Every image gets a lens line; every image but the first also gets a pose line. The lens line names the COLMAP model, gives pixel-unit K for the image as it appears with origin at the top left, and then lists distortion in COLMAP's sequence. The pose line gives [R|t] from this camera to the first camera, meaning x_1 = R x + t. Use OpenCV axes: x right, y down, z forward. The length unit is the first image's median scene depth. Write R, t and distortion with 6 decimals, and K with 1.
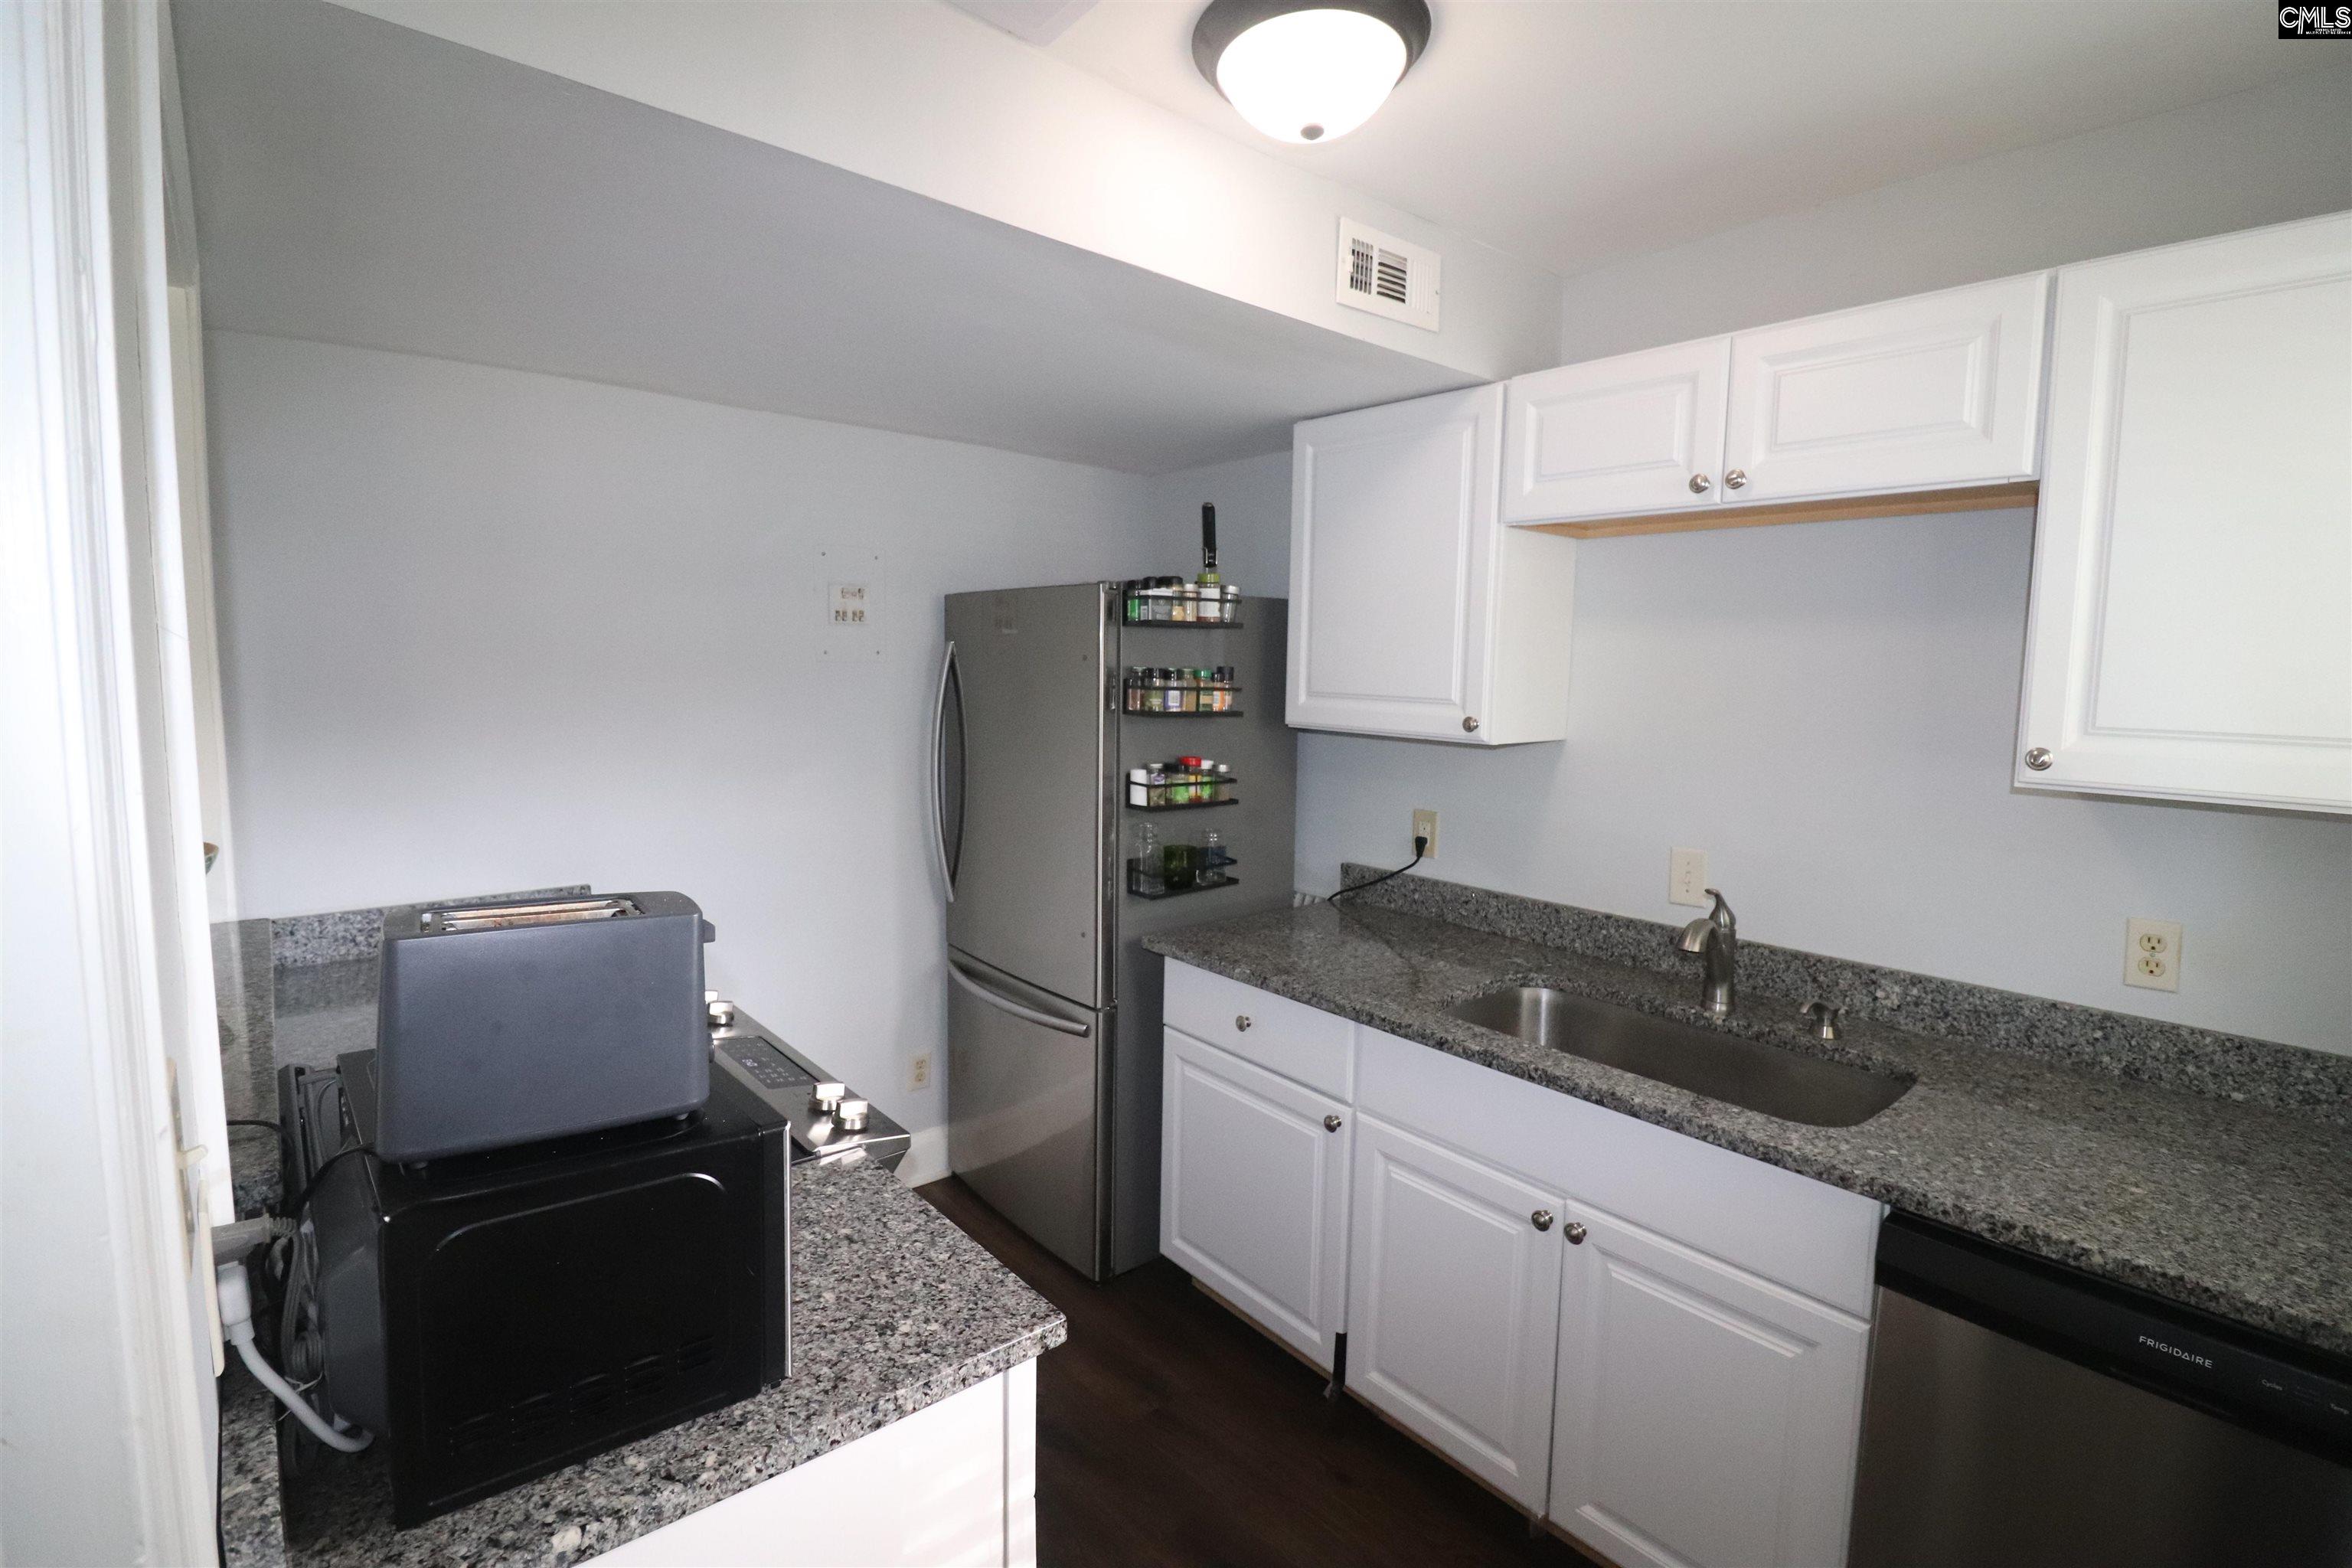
lens RADIAL K [[1088.7, 0, 1192.1], [0, 1088.7, 760.1], [0, 0, 1]] dist [0.002382, -0.015470]
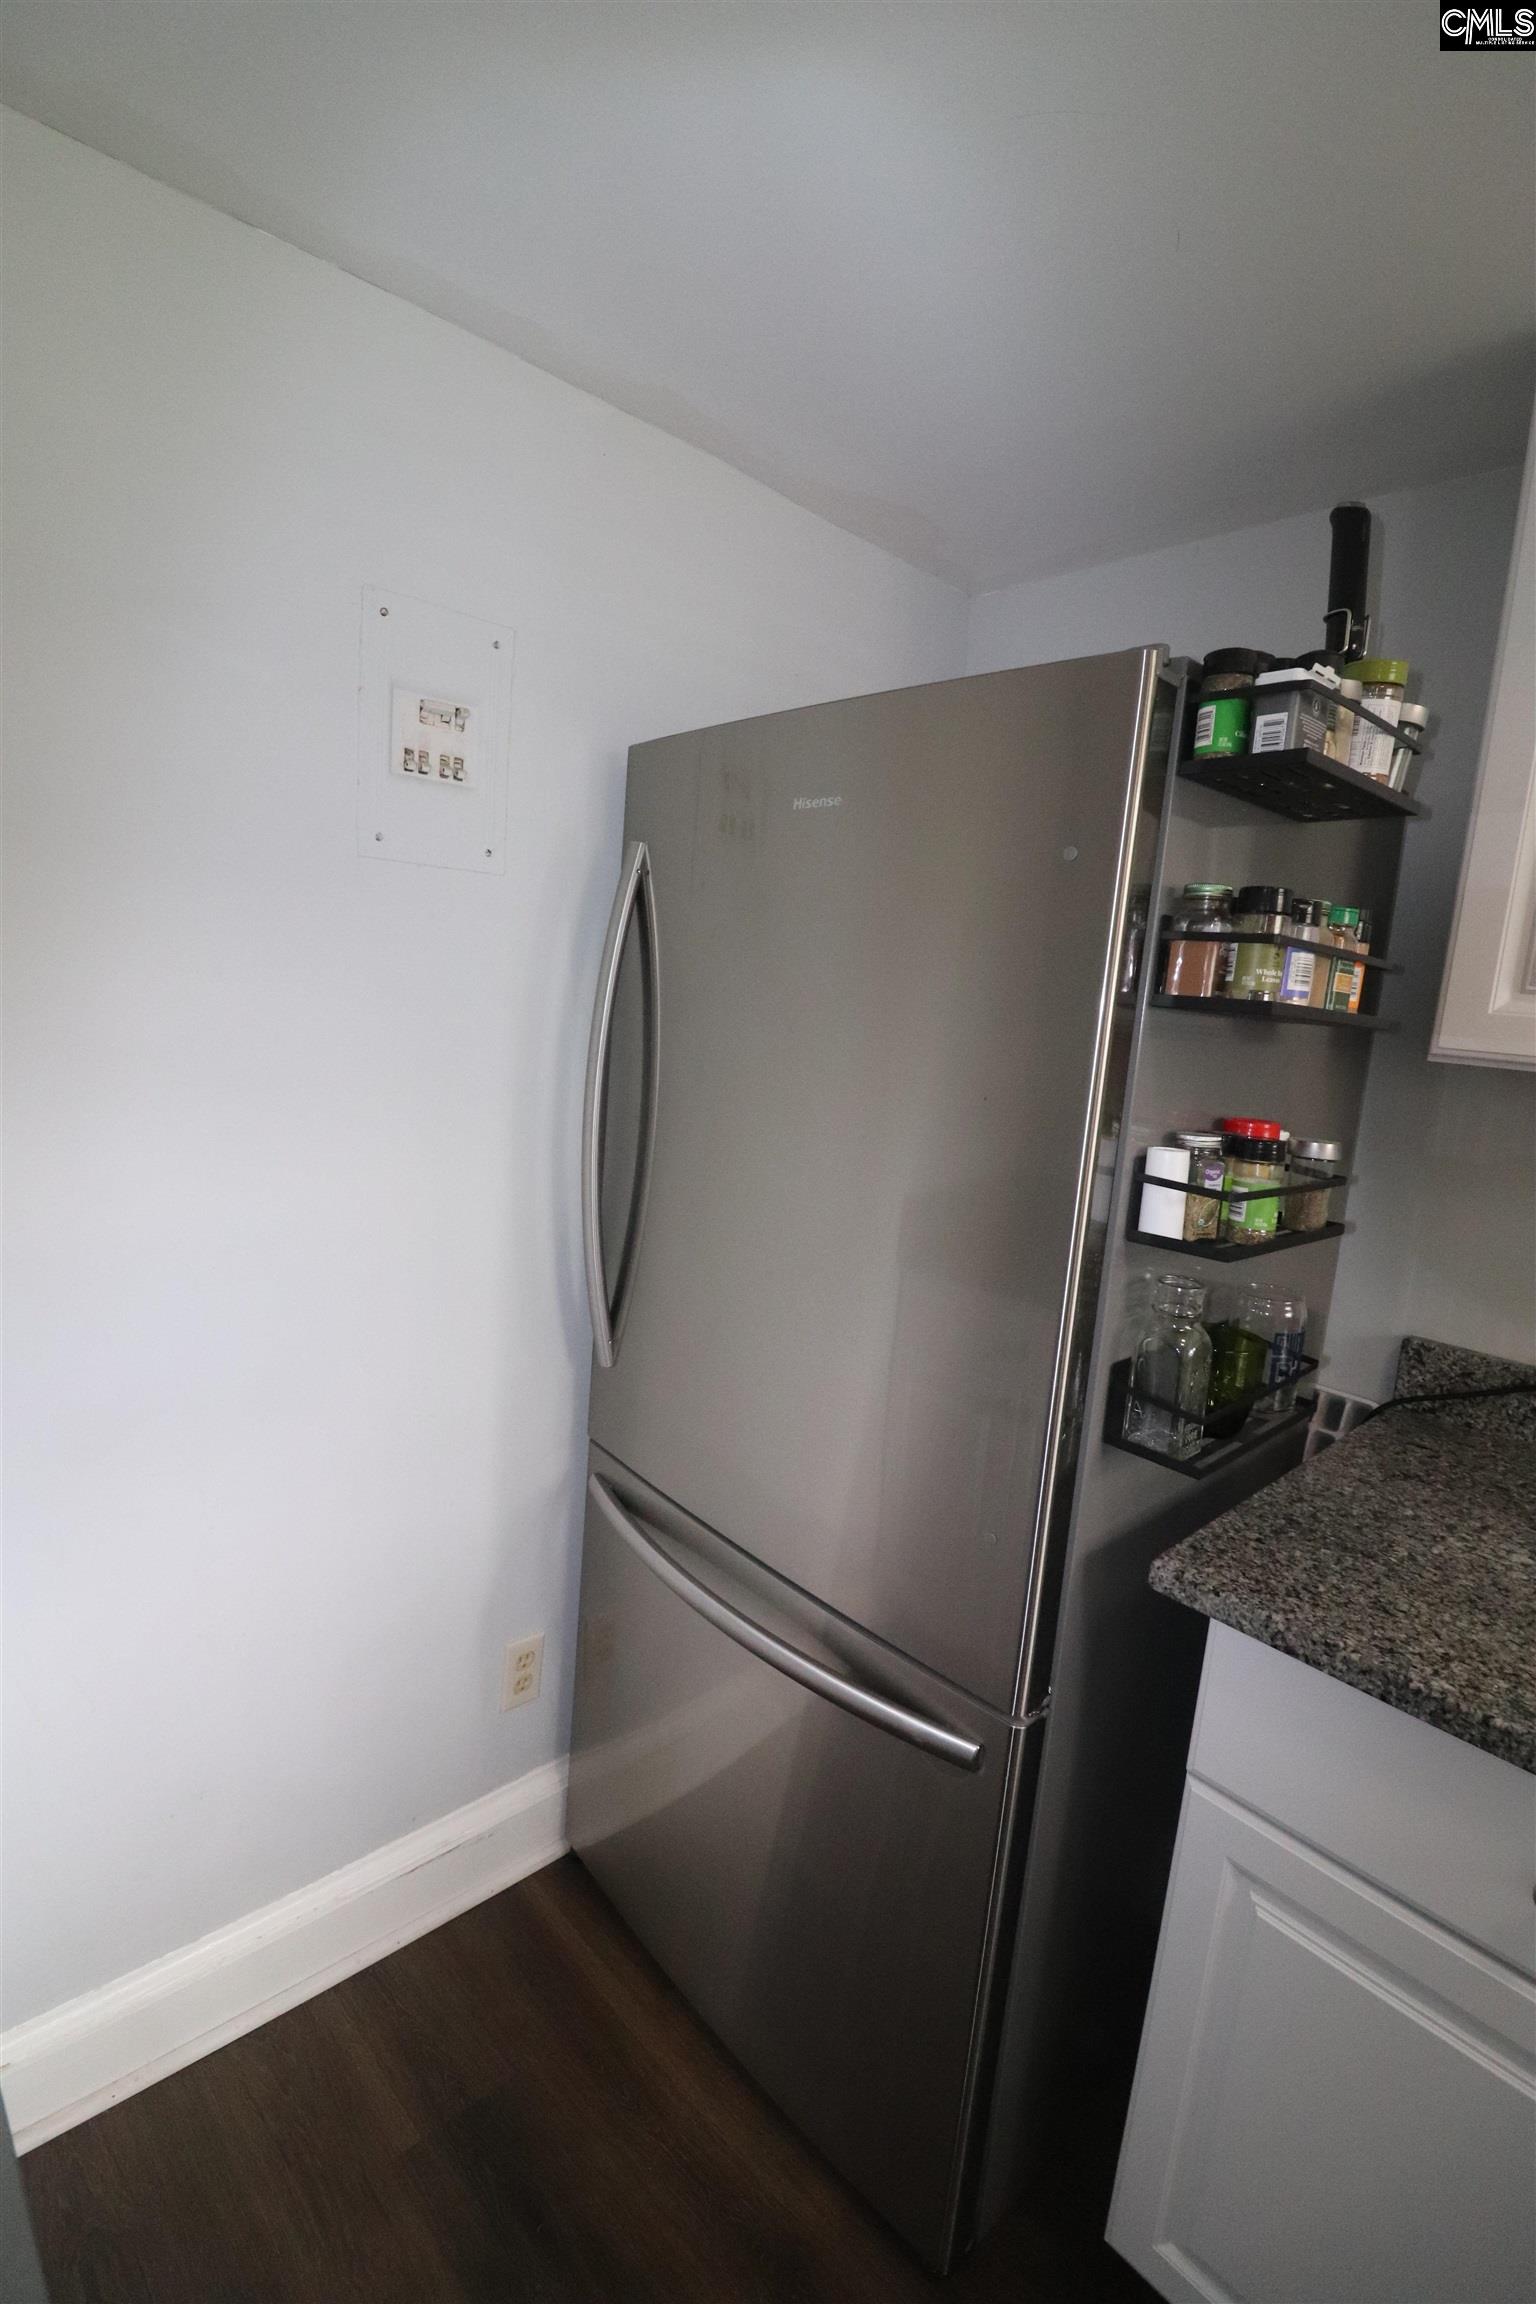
lens RADIAL K [[1066.5, 0, 756.0], [0, 1066.5, 1122.5], [0, 0, 1]] dist [0.002382, -0.015470]
pose [[0.997653, 0.053289, 0.042987, -0.274528], [-0.054727, 0.997956, 0.032996, -0.006619], [-0.041141, -0.035272, 0.998531, 0.778963]]
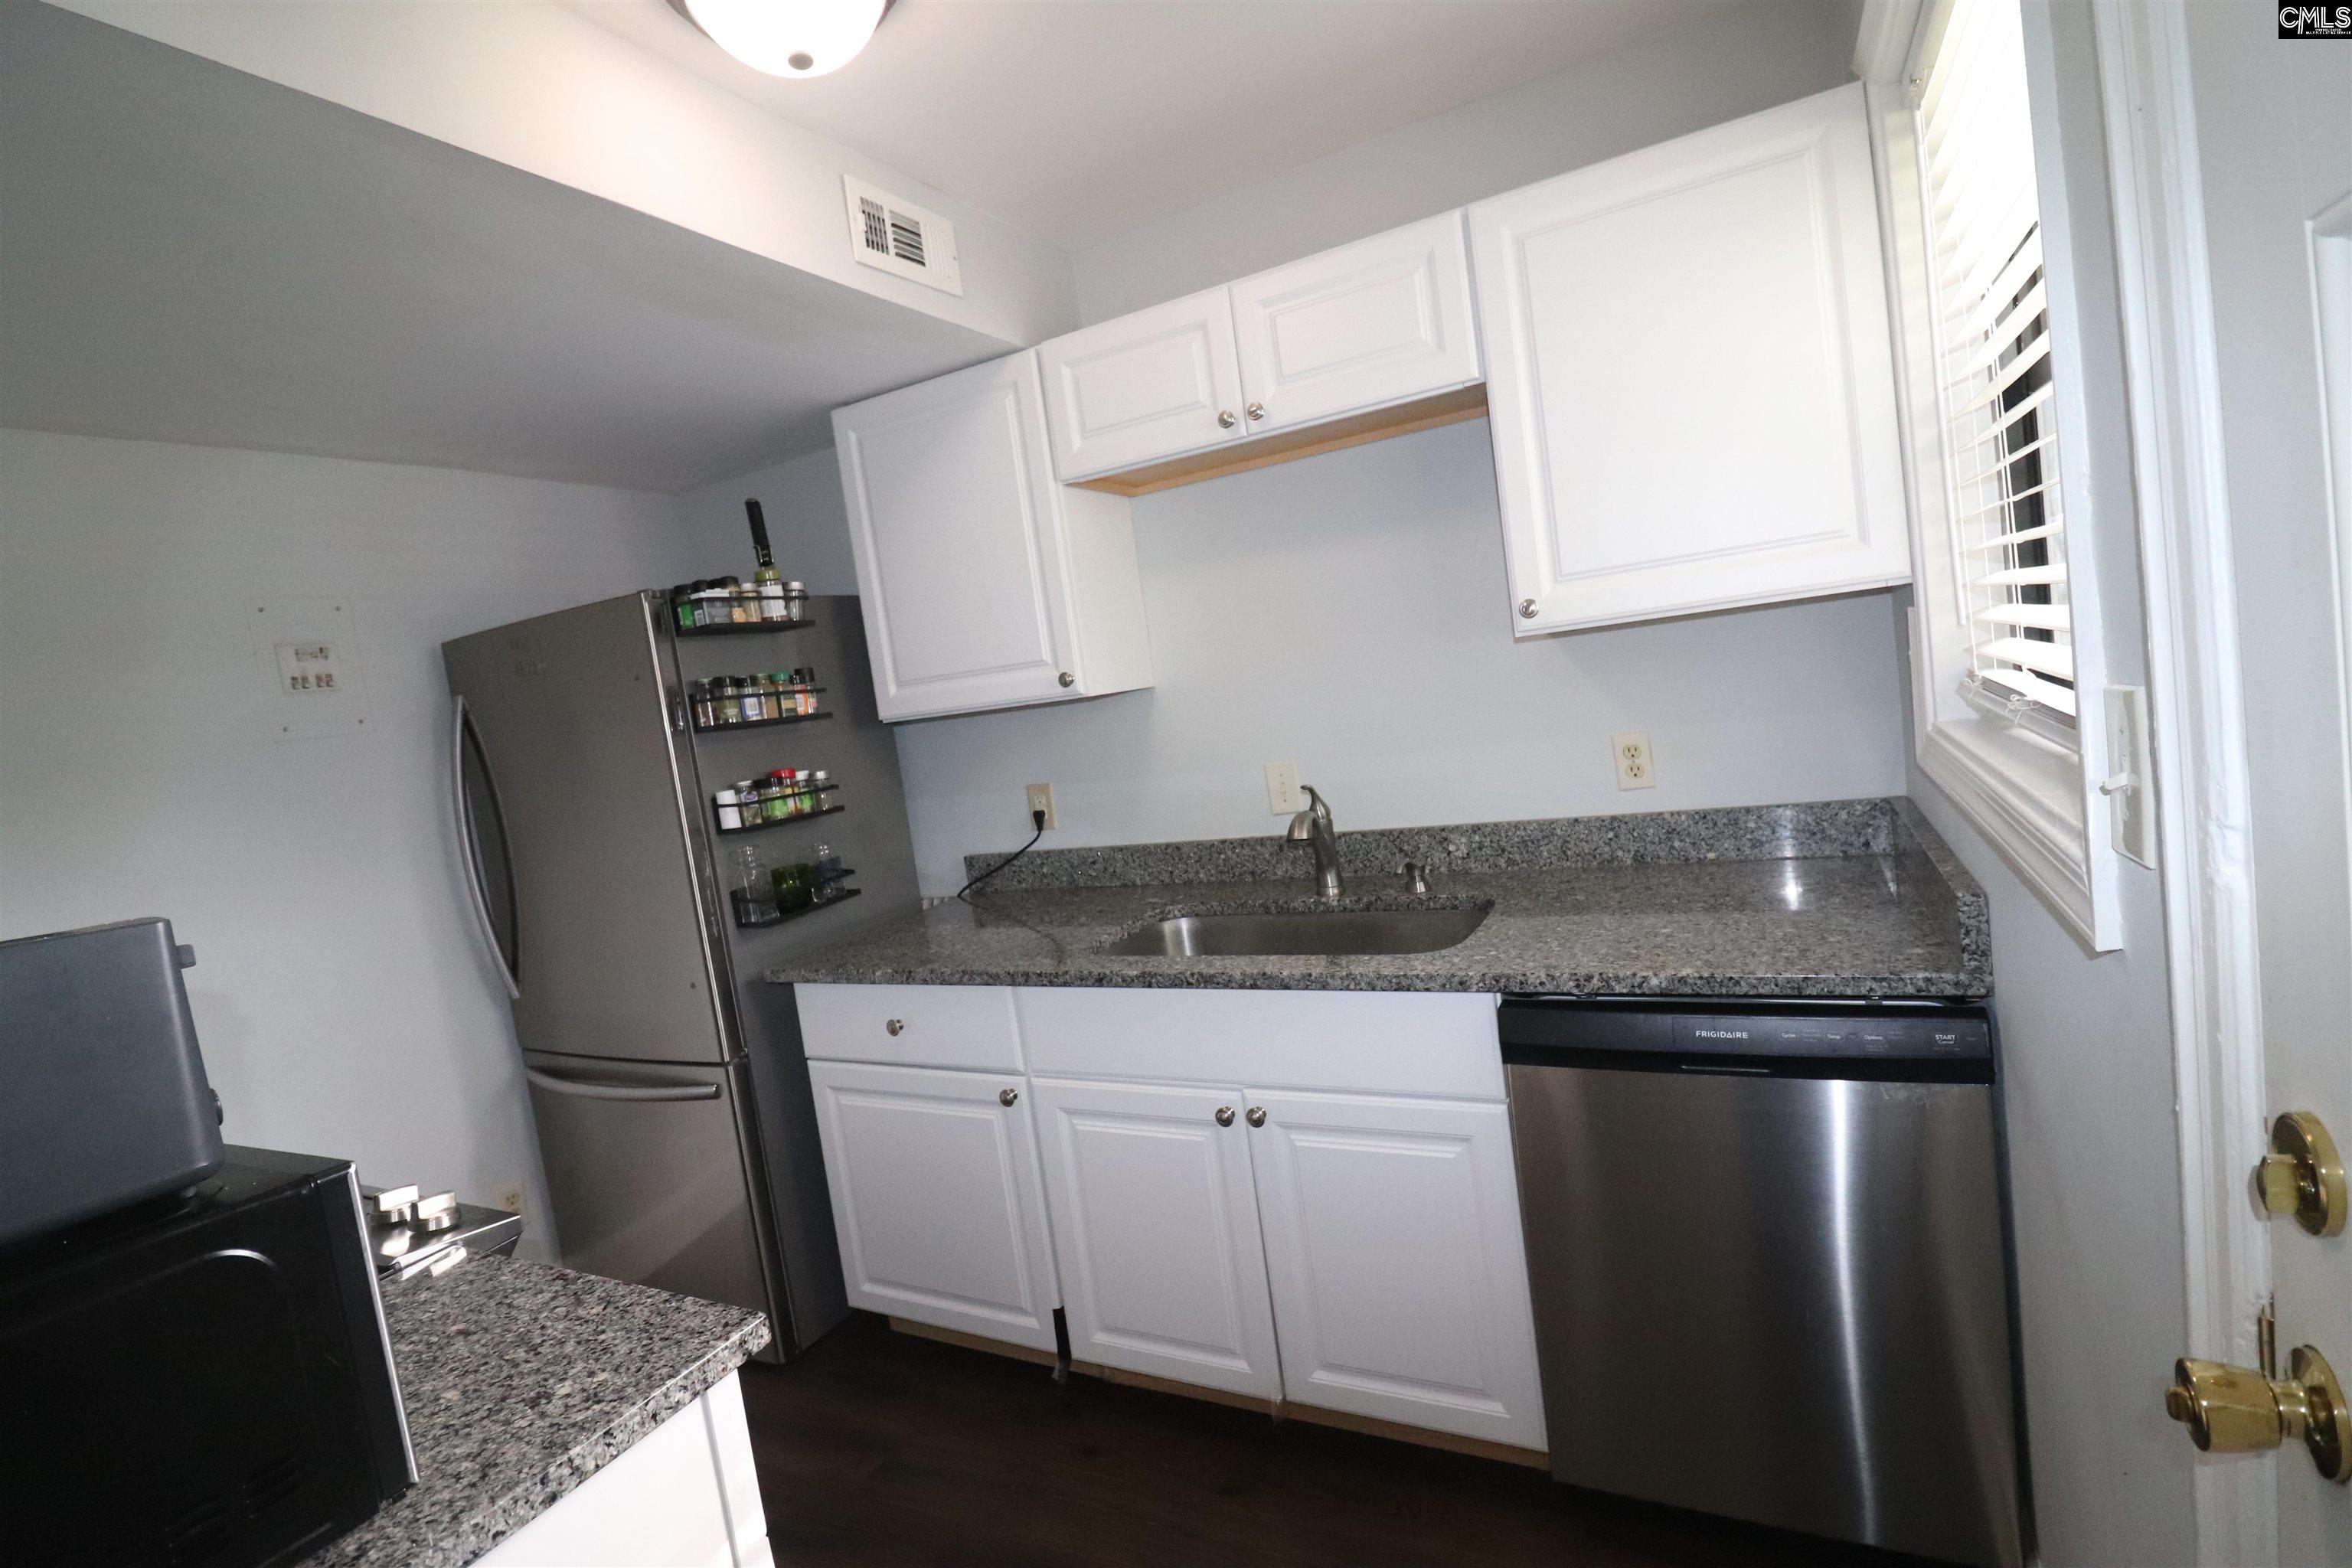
lens RADIAL K [[1088.7, 0, 1192.1], [0, 1088.7, 760.1], [0, 0, 1]] dist [0.002382, -0.015470]
pose [[0.914935, -0.174257, 0.364045, -0.023669], [0.189567, 0.981847, -0.006449, 0.080305], [-0.356313, 0.074911, 0.931359, 0.015937]]
